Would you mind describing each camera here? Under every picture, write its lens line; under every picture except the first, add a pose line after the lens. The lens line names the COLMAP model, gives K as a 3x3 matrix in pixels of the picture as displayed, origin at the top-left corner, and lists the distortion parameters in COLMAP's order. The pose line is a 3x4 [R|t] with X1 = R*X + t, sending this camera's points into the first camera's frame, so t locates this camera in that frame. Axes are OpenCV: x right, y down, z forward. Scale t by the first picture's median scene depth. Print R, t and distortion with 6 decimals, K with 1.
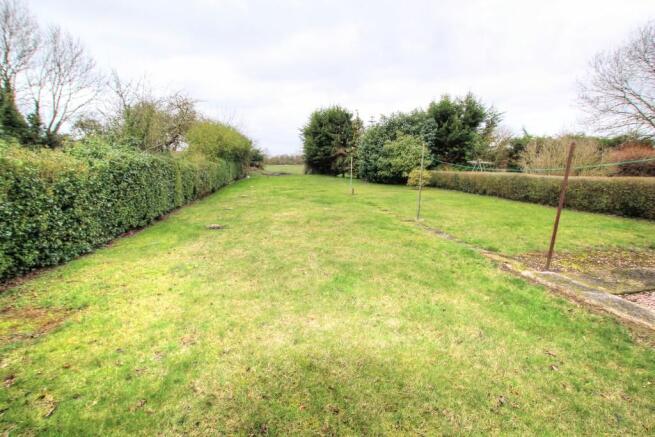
lens RADIAL K [[303.6, 0, 328.9], [0, 303.6, 216.5], [0, 0, 1]] dist [-0.024013, -0.000092]
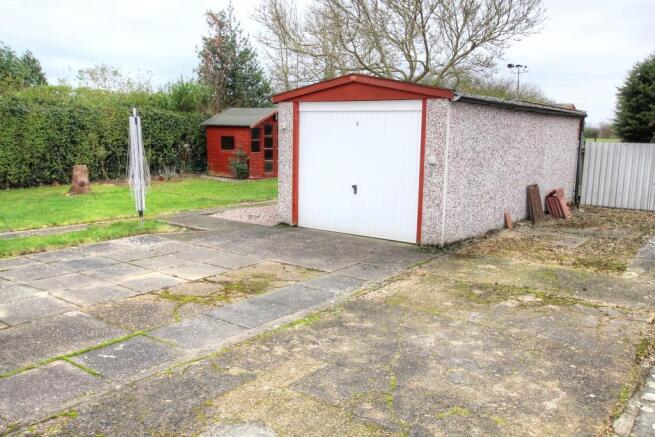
lens RADIAL K [[582.4, 0, 326.5], [0, 582.4, 219.8], [0, 0, 1]] dist [0.006521, 0.003841]
pose [[0.687307, 0.114051, -0.717358, 0.488096], [-0.134195, 0.990533, 0.028909, 0.076981], [0.713864, 0.076397, 0.696105, -0.451983]]
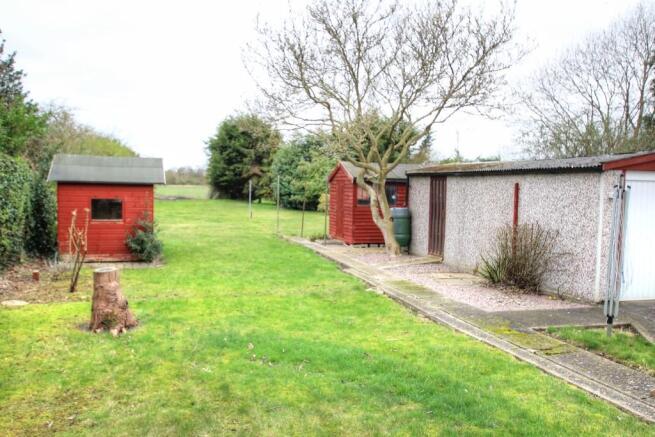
lens RADIAL K [[582.4, 0, 325.4], [0, 582.4, 219.5], [0, 0, 1]] dist [0.006521, 0.003841]
pose [[0.995793, 0.005988, 0.091432, 0.084056], [0.004065, 0.993992, -0.109374, 0.081395], [-0.091538, 0.109286, 0.989787, -0.521831]]
